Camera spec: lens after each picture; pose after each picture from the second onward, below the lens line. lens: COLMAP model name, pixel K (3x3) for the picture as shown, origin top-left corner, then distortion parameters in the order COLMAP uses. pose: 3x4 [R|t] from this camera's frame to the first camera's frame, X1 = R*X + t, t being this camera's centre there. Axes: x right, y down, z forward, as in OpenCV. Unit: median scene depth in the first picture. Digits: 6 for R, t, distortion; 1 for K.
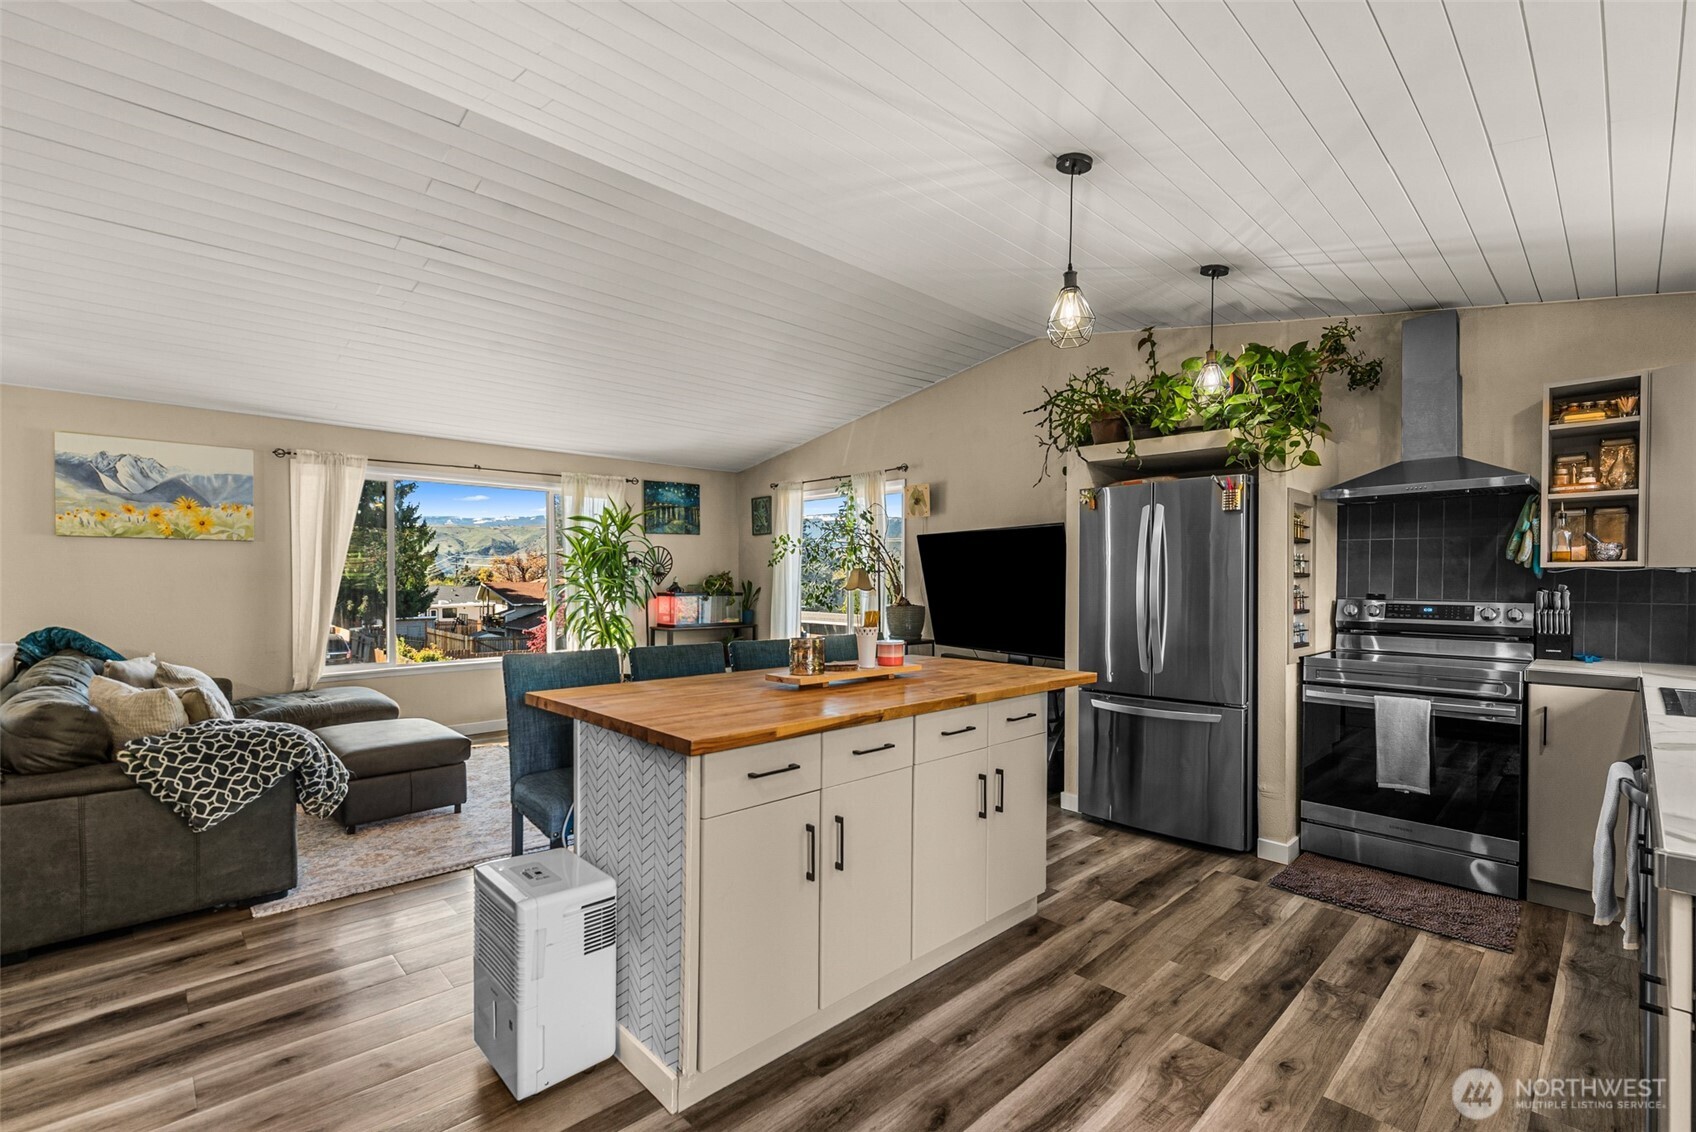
lens RADIAL K [[750.5, 0, 847.7], [0, 750.5, 579.9], [0, 0, 1]] dist [-0.000286, -0.000075]
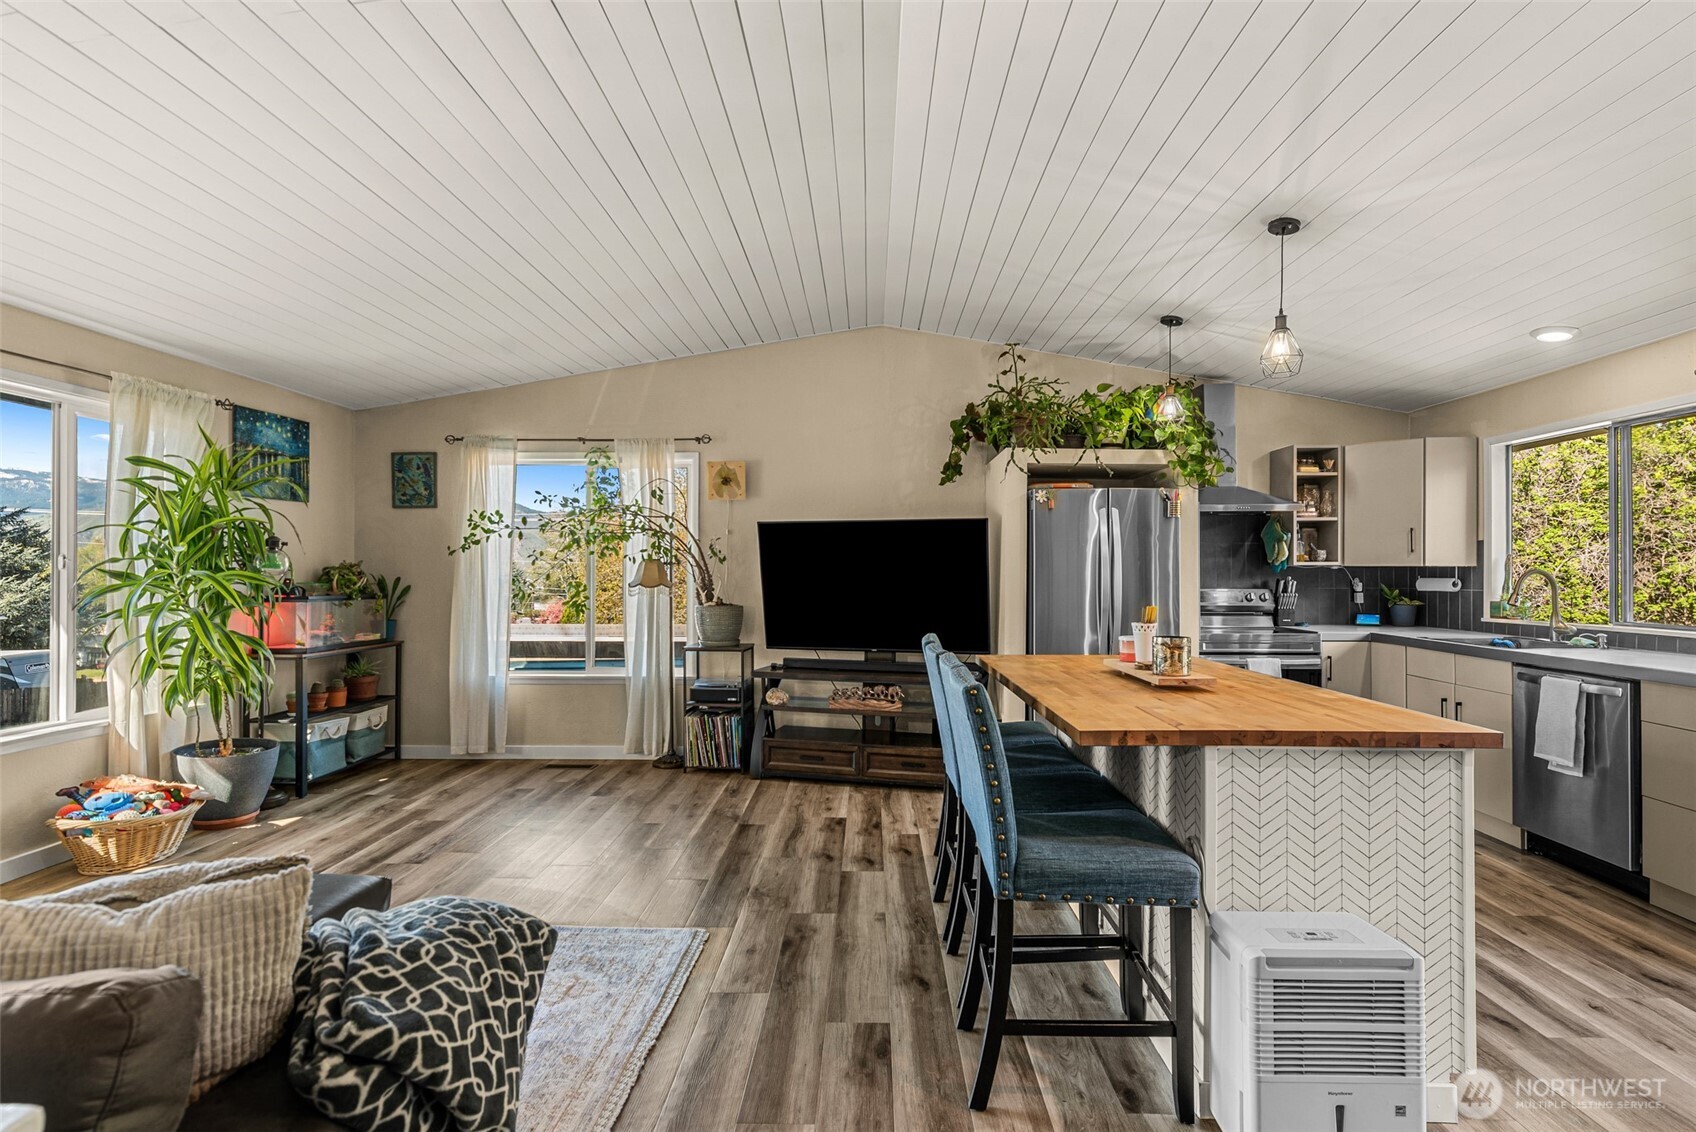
lens RADIAL K [[834.3, 0, 851.5], [0, 834.3, 565.3], [0, 0, 1]] dist [0.003206, 0.000290]
pose [[0.701652, 0.004508, 0.712505, -0.456279], [0.000786, 0.999974, -0.007101, -0.002575], [-0.712519, 0.005542, 0.701631, 0.227824]]
